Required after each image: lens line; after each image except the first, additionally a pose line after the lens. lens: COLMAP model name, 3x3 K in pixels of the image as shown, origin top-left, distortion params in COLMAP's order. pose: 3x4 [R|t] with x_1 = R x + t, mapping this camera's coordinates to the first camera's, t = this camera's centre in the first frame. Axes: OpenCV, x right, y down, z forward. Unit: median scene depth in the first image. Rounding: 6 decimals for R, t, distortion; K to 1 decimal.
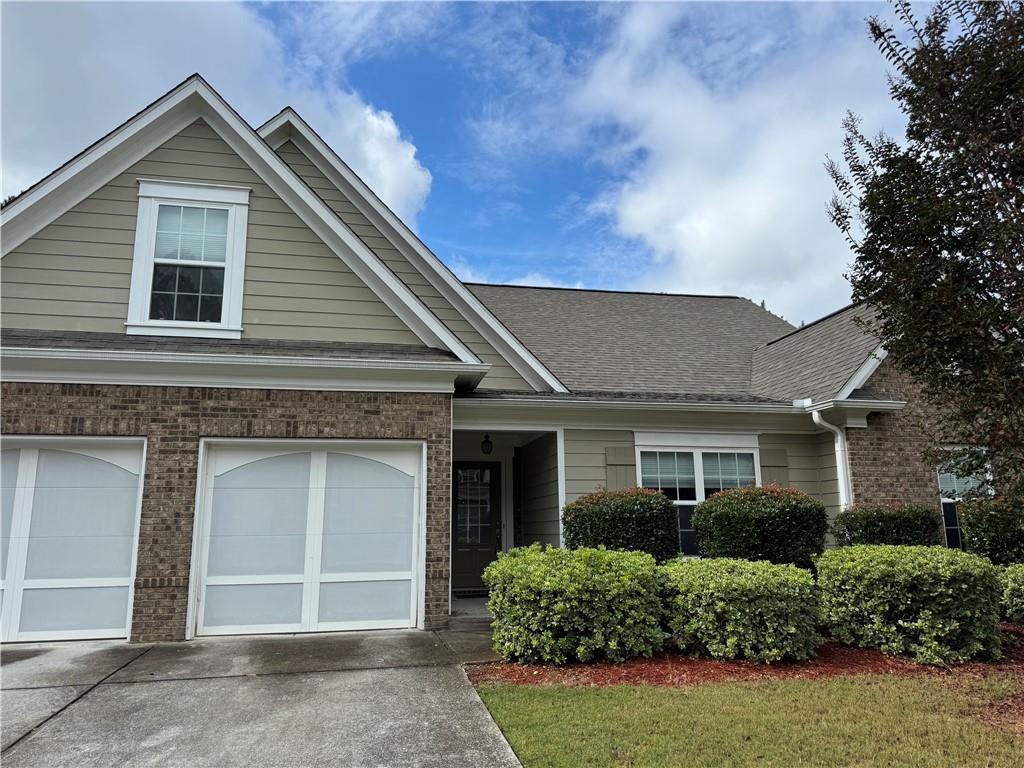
lens RADIAL K [[722.9, 0, 511.3], [0, 722.9, 381.9], [0, 0, 1]] dist [0.040861, -0.010043]
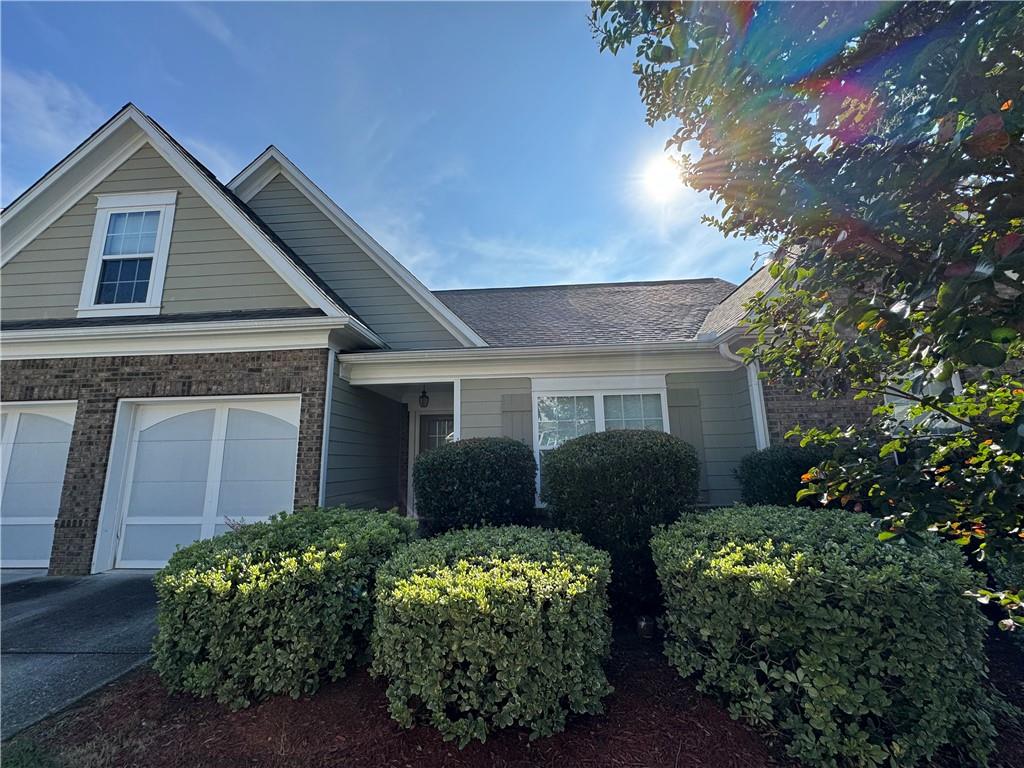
lens RADIAL K [[413.6, 0, 514.1], [0, 413.6, 378.2], [0, 0, 1]] dist [0.003085, 0.000700]
pose [[0.956854, -0.059339, -0.284444, 0.372703], [0.060910, 0.998138, -0.003330, 0.083334], [0.284112, -0.014139, 0.958687, 0.535627]]
